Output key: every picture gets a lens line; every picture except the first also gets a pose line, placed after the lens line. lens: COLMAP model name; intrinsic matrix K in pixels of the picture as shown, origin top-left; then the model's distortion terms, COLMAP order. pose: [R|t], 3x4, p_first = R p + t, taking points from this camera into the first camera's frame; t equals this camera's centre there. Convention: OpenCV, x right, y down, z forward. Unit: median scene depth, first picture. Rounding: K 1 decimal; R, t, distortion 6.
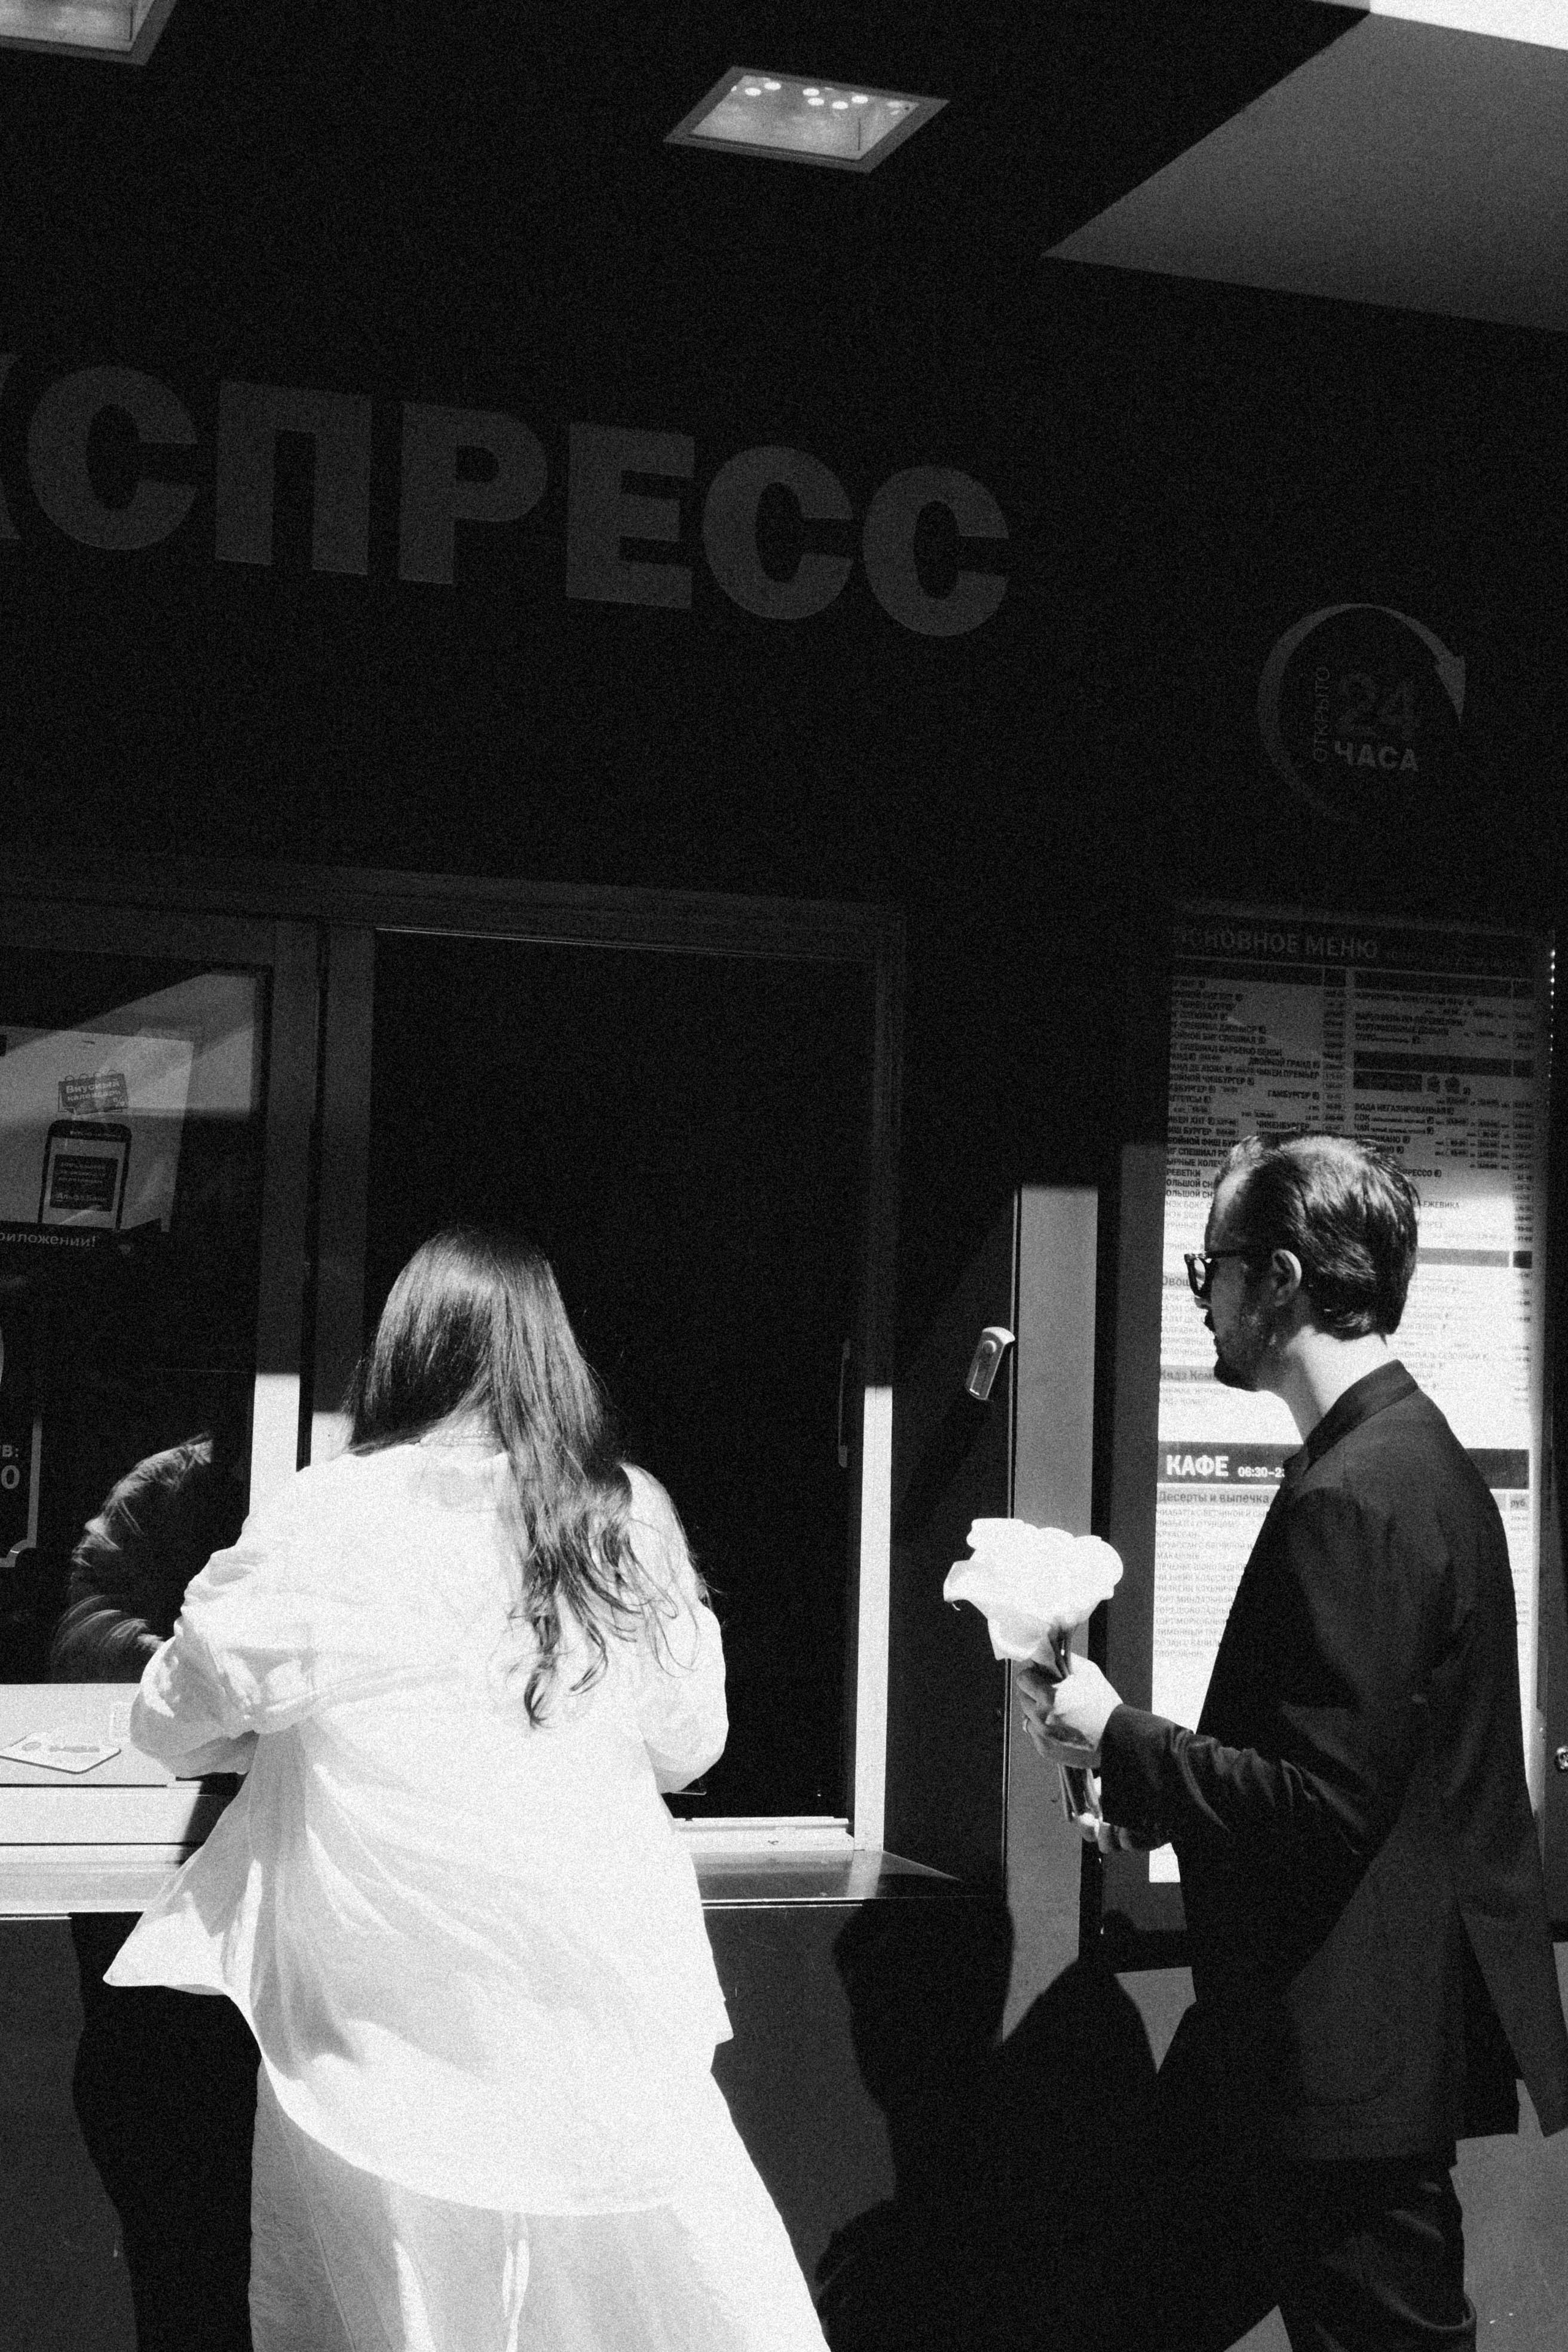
lens RADIAL K [[3585.7, 0, 782.3], [0, 3585.7, 1222.8], [0, 0, 1]] dist [0.105309, 0.000000]
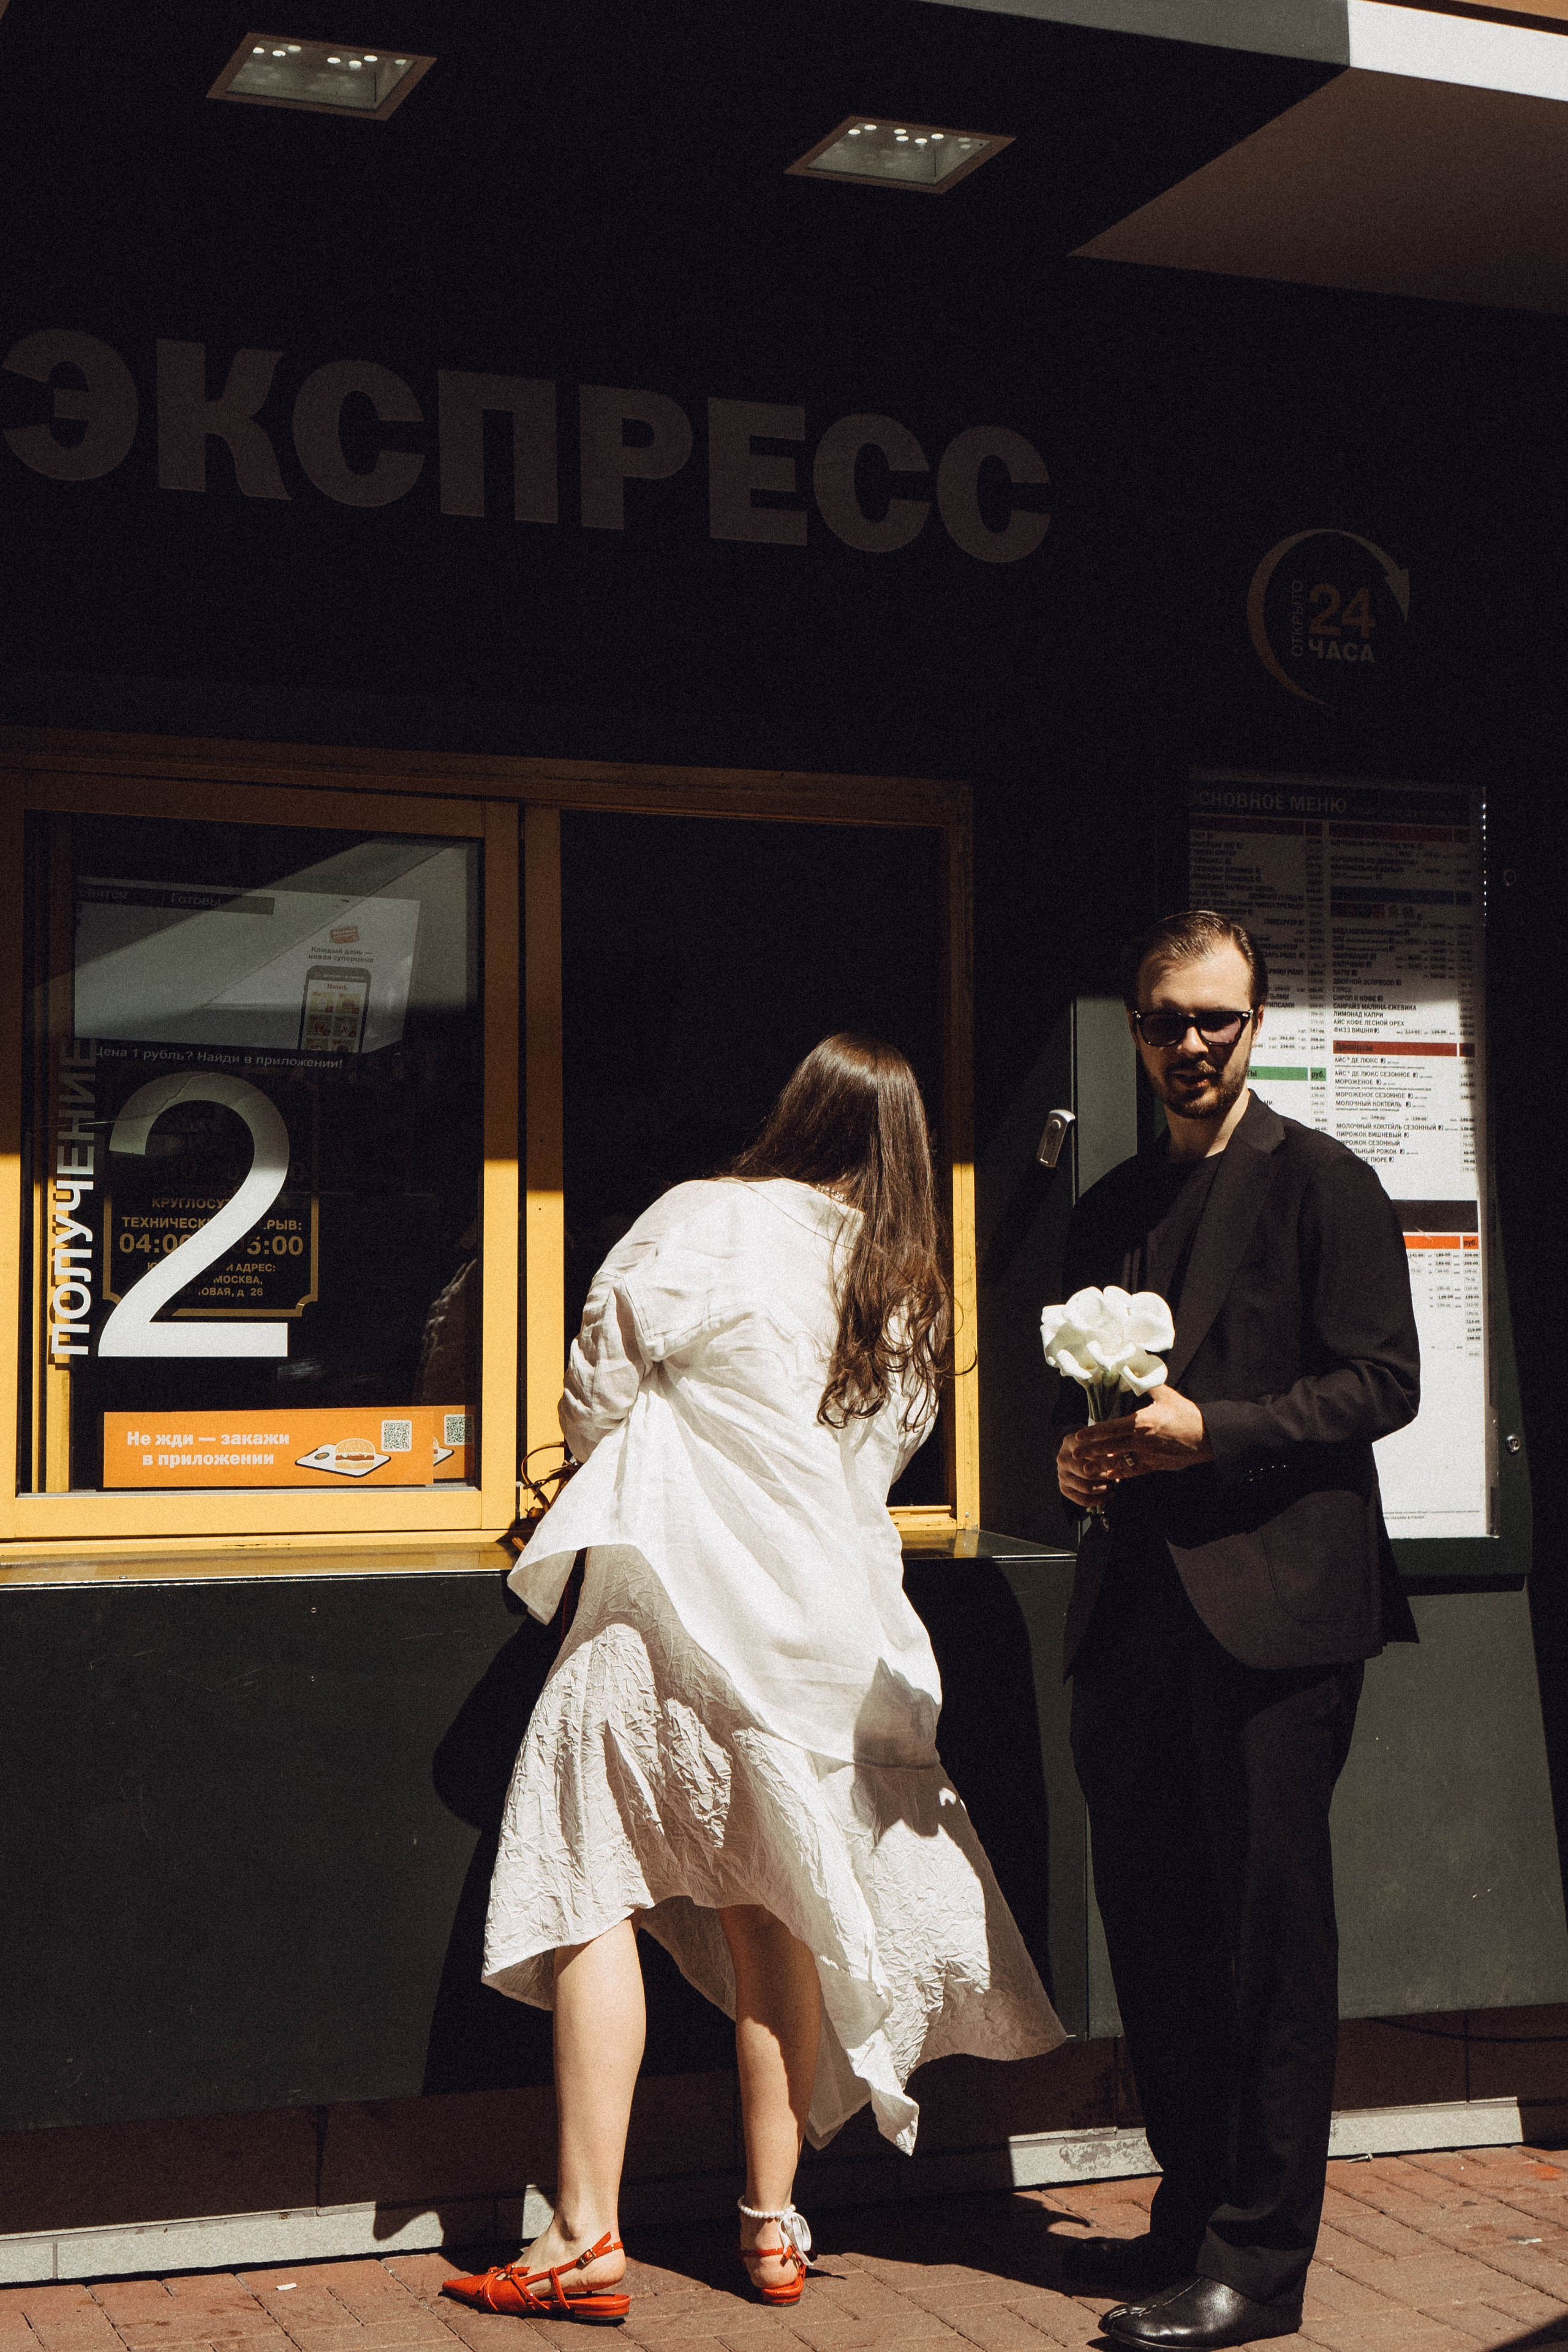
lens RADIAL K [[3585.7, 0, 786.8], [0, 3585.7, 1240.8], [0, 0, 1]] dist [0.105309, 0.000000]
pose [[0.998511, -0.031752, 0.044362, -0.092807], [0.031119, 0.999405, 0.014905, 0.052611], [-0.044809, -0.013503, 0.998904, -0.255383]]
